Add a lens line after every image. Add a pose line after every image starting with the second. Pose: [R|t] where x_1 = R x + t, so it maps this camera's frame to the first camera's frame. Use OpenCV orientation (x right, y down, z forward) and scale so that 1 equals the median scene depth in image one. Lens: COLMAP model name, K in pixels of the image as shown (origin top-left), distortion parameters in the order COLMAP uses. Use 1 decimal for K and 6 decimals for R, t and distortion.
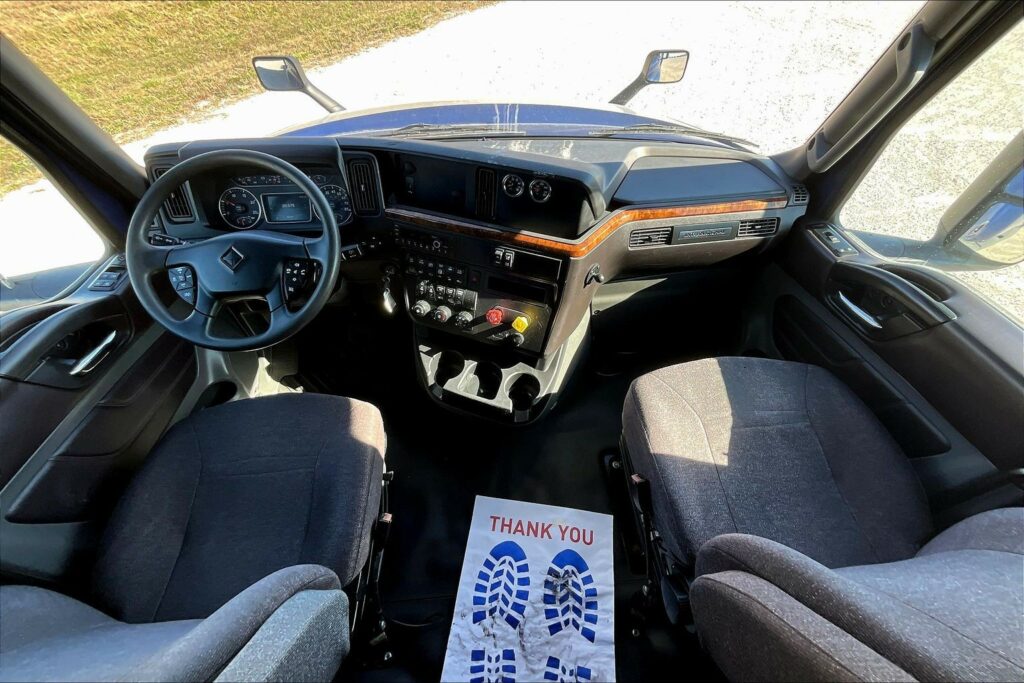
lens RADIAL K [[416.0, 0, 511.4], [0, 416.0, 346.1], [0, 0, 1]] dist [-0.004143, -0.000412]
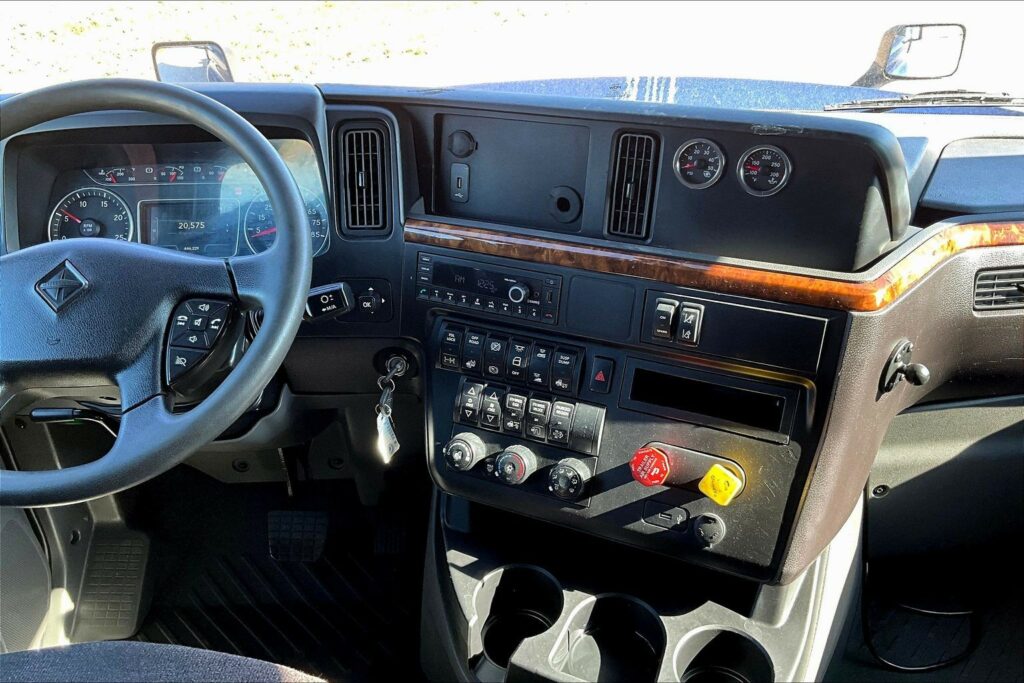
lens RADIAL K [[855.2, 0, 509.3], [0, 855.2, 333.6], [0, 0, 1]] dist [0.088245, -0.167010]
pose [[0.996985, 0.008310, -0.077144, -0.113896], [-0.034792, 0.936572, -0.348743, 0.102227], [0.069353, 0.350376, 0.934038, 0.173362]]
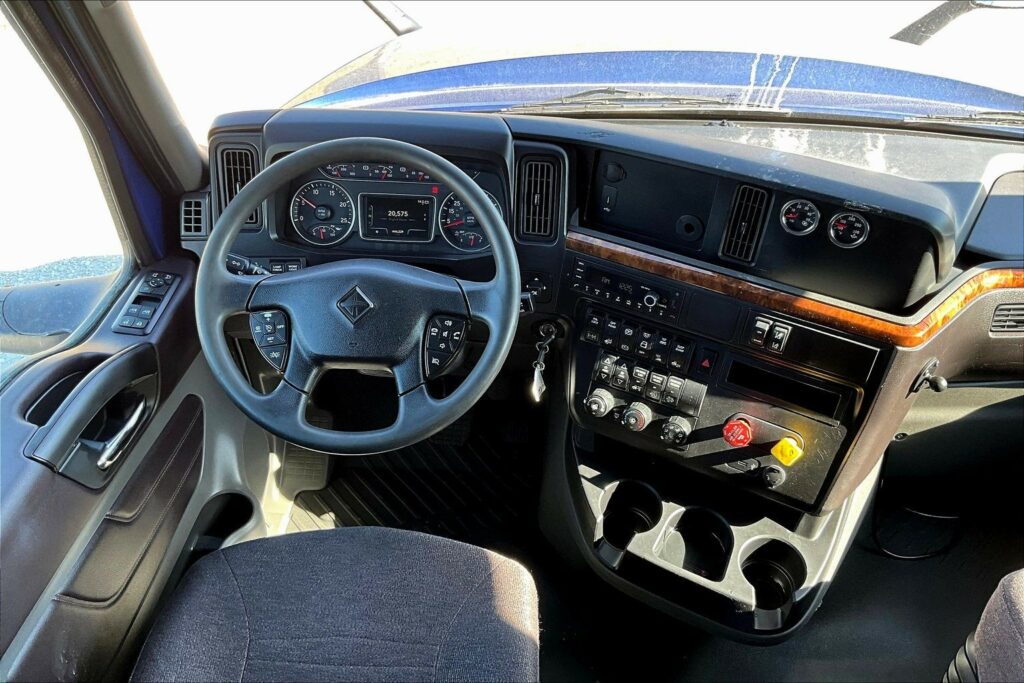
lens RADIAL K [[855.2, 0, 509.5], [0, 855.2, 338.4], [0, 0, 1]] dist [0.088245, -0.167010]
pose [[0.990526, 0.089298, -0.104327, -0.238200], [-0.102322, 0.986611, -0.126998, -0.016097], [0.091590, 0.136470, 0.986401, -0.206022]]
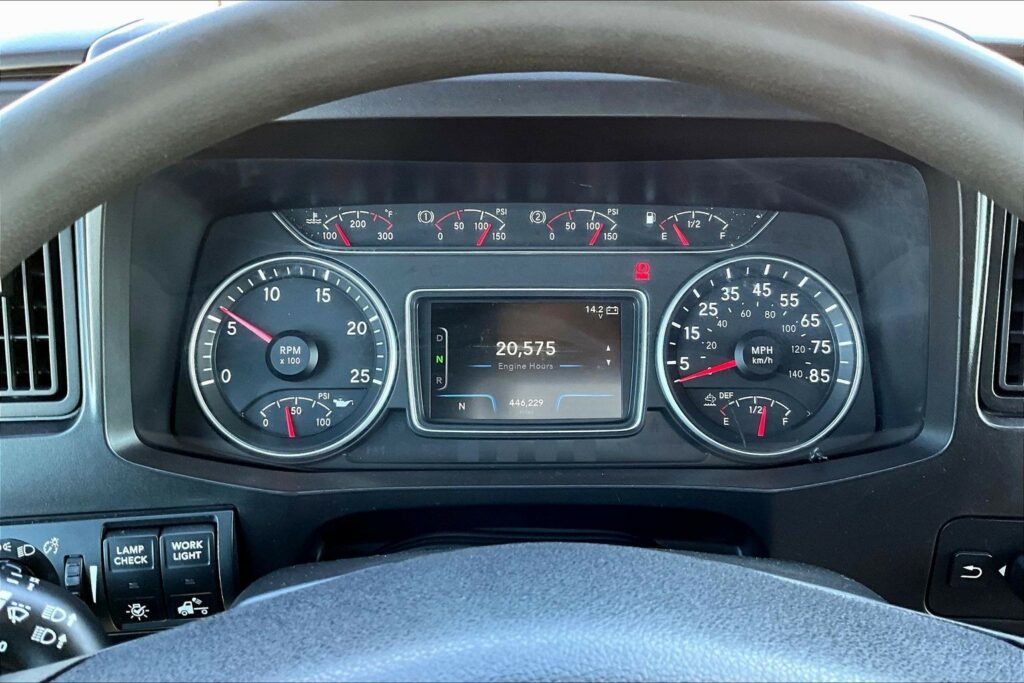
lens RADIAL K [[855.2, 0, 511.3], [0, 855.2, 338.1], [0, 0, 1]] dist [0.088245, -0.167010]
pose [[0.998171, 0.028760, -0.053172, -0.543754], [-0.044280, 0.946652, -0.319202, -0.219866], [0.041155, 0.320972, 0.946194, 0.633256]]
